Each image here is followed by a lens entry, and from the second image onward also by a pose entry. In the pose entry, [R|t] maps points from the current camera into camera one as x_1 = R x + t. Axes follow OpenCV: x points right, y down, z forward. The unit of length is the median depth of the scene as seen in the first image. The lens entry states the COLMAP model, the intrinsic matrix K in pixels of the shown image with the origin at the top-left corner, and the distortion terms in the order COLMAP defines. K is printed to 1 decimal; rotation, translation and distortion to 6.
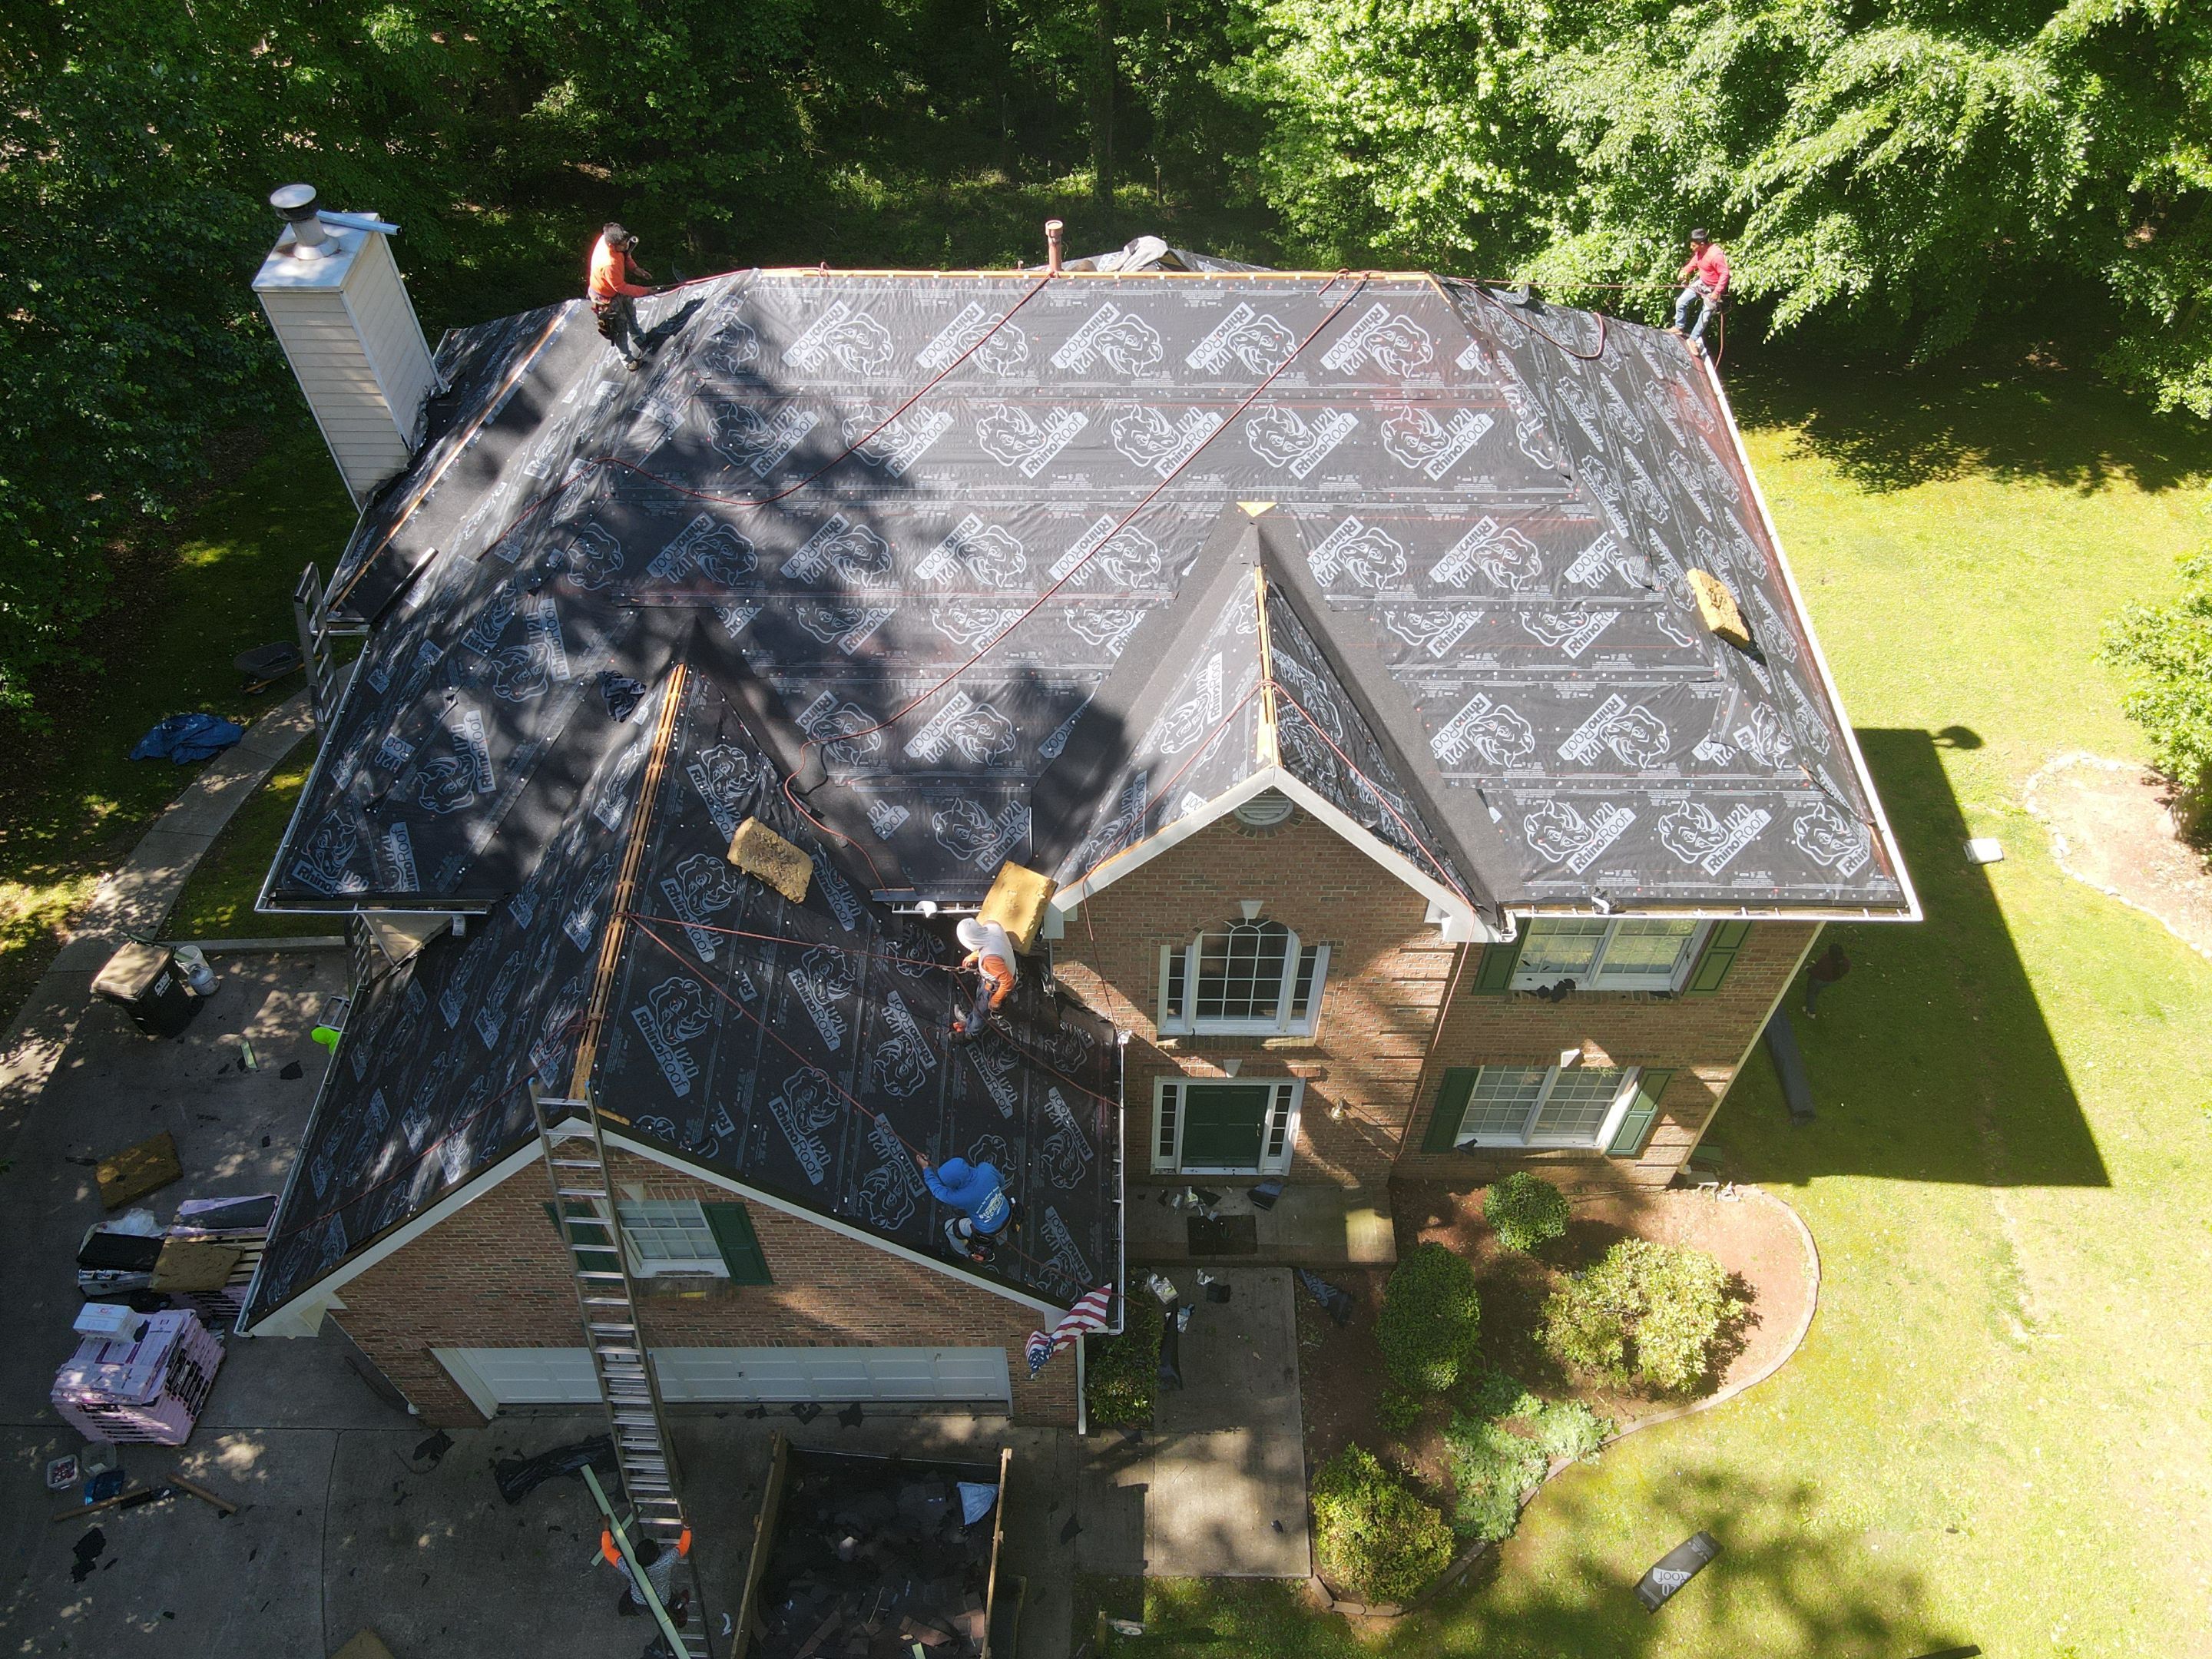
lens RADIAL K [[1631.4, 0, 1106.1], [0, 1631.4, 826.4], [0, 0, 1]] dist [0.000413, -0.001057]
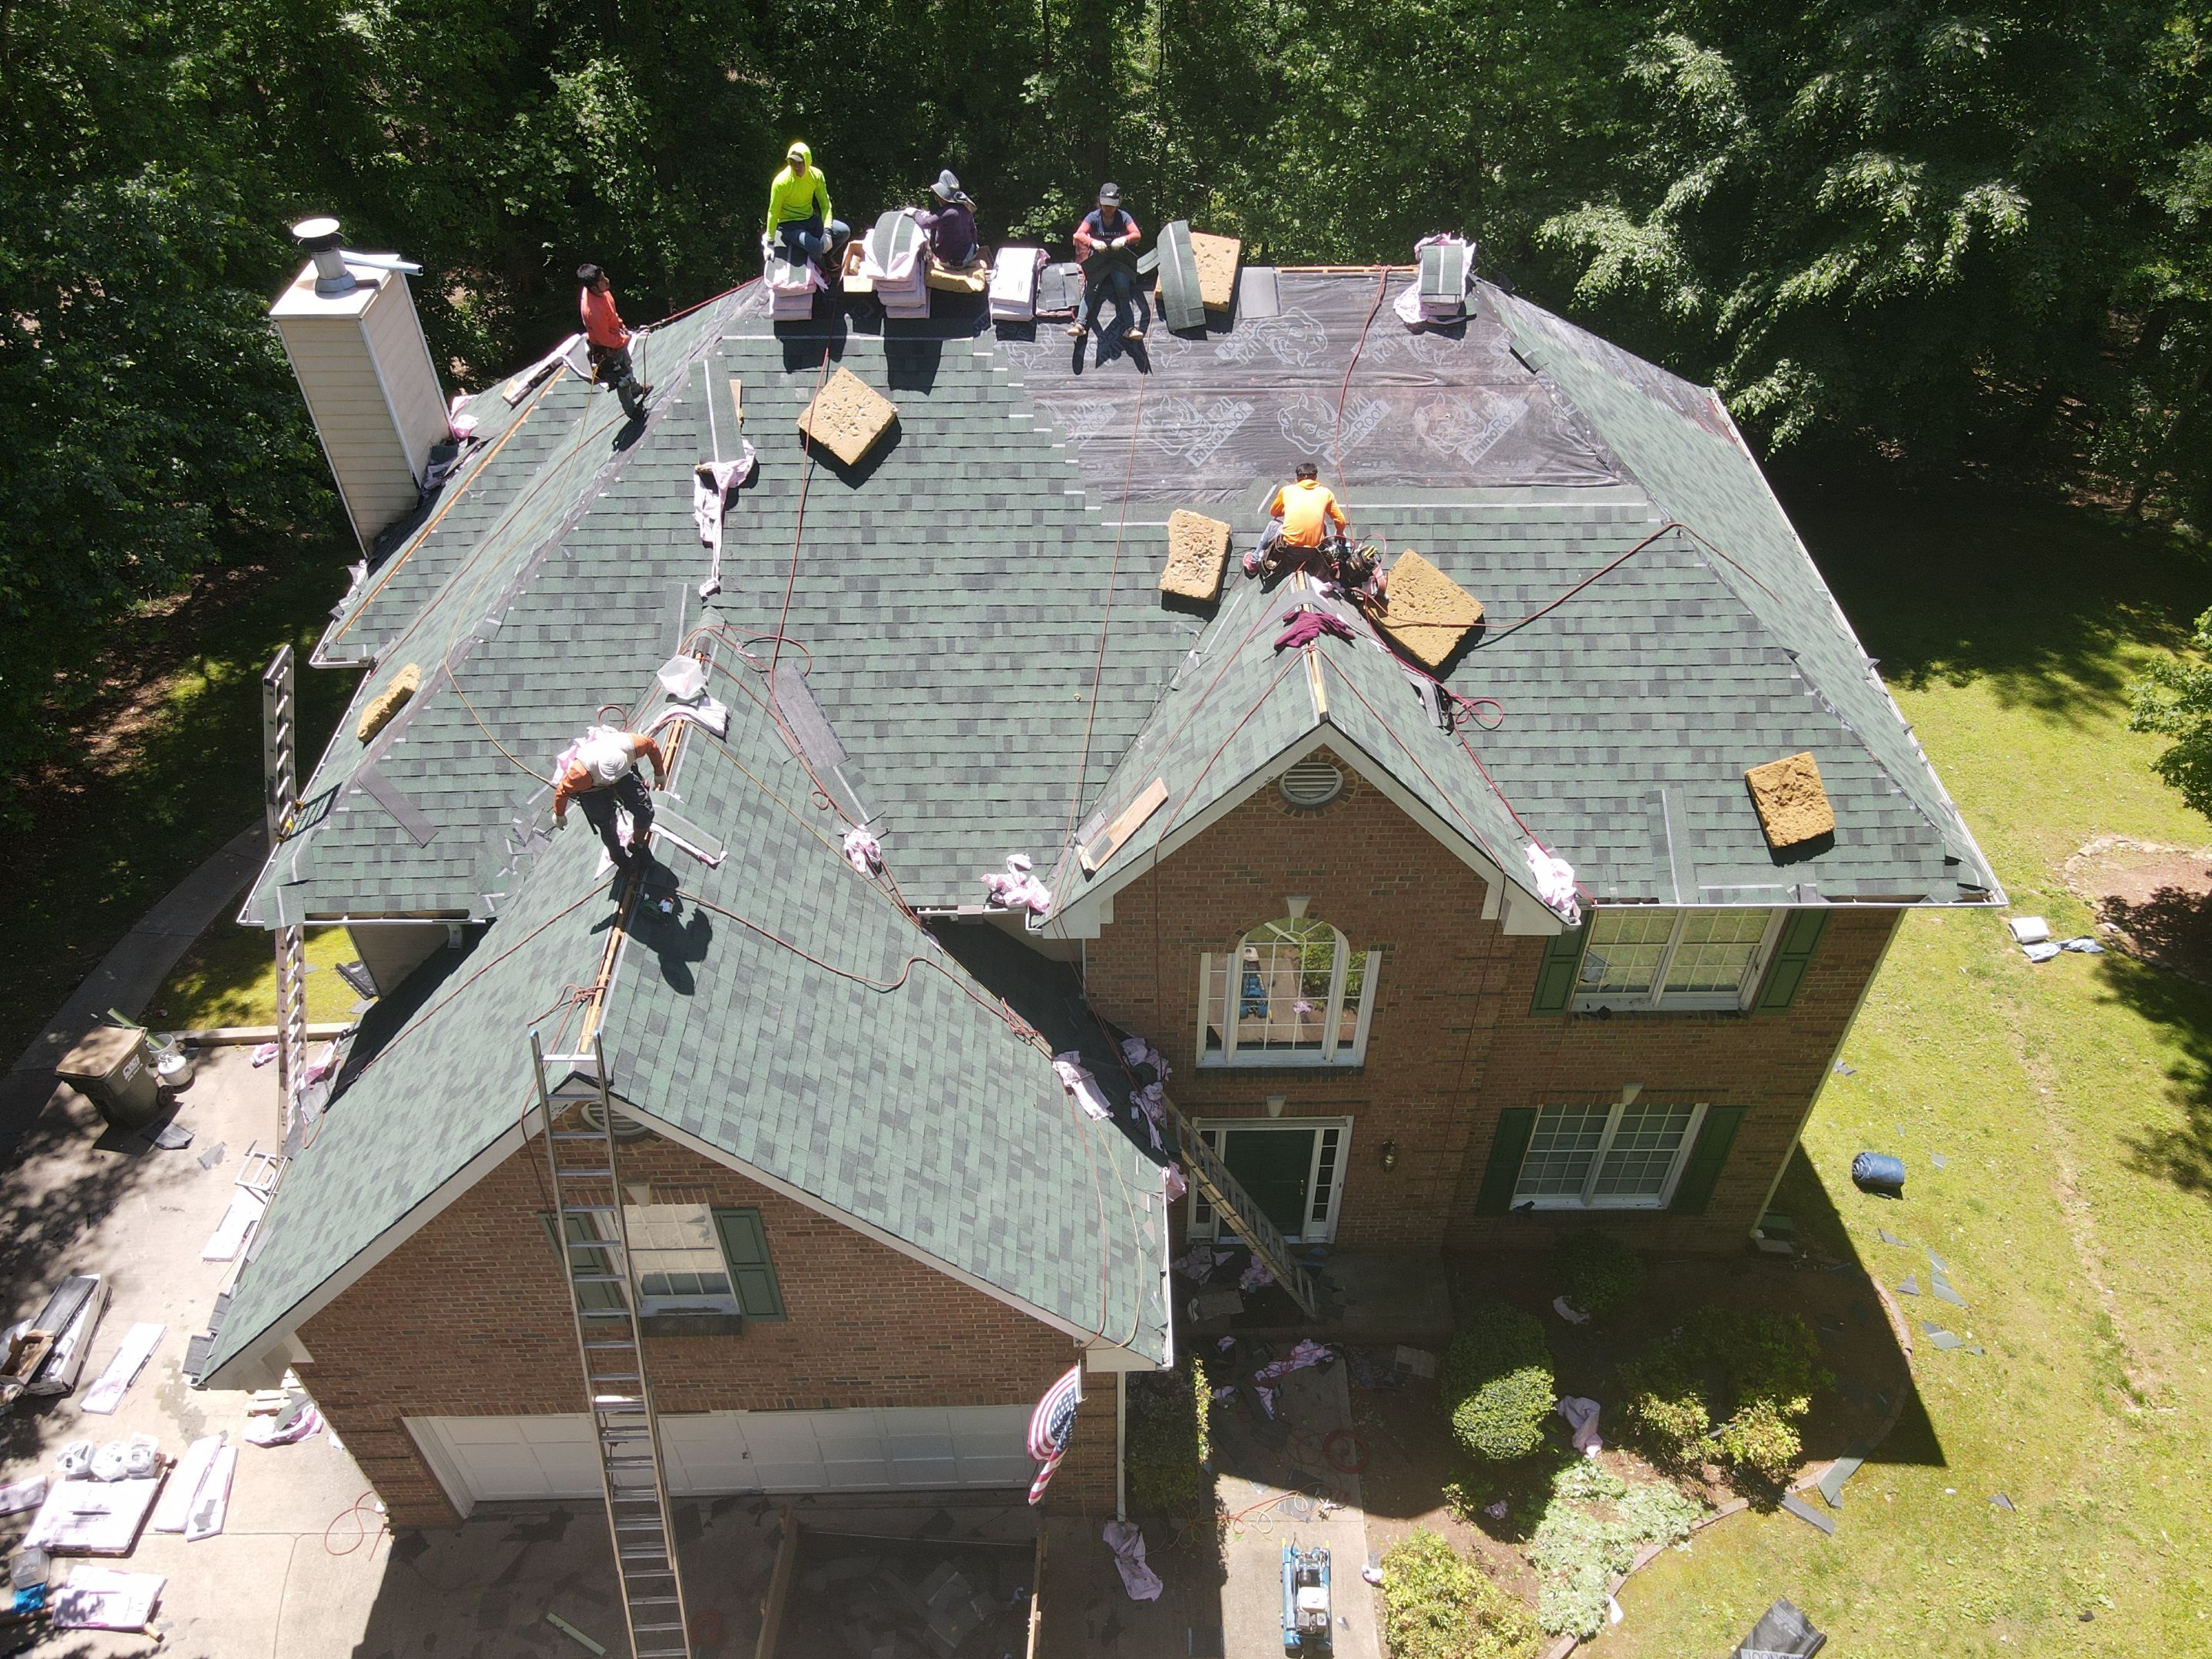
lens RADIAL K [[1631.4, 0, 1107.6], [0, 1631.4, 827.7], [0, 0, 1]] dist [0.000413, -0.001057]
pose [[0.999863, -0.013990, 0.008882, -0.025440], [0.015074, 0.990477, -0.136852, 0.117660], [-0.006883, 0.136967, 0.990552, 0.052507]]
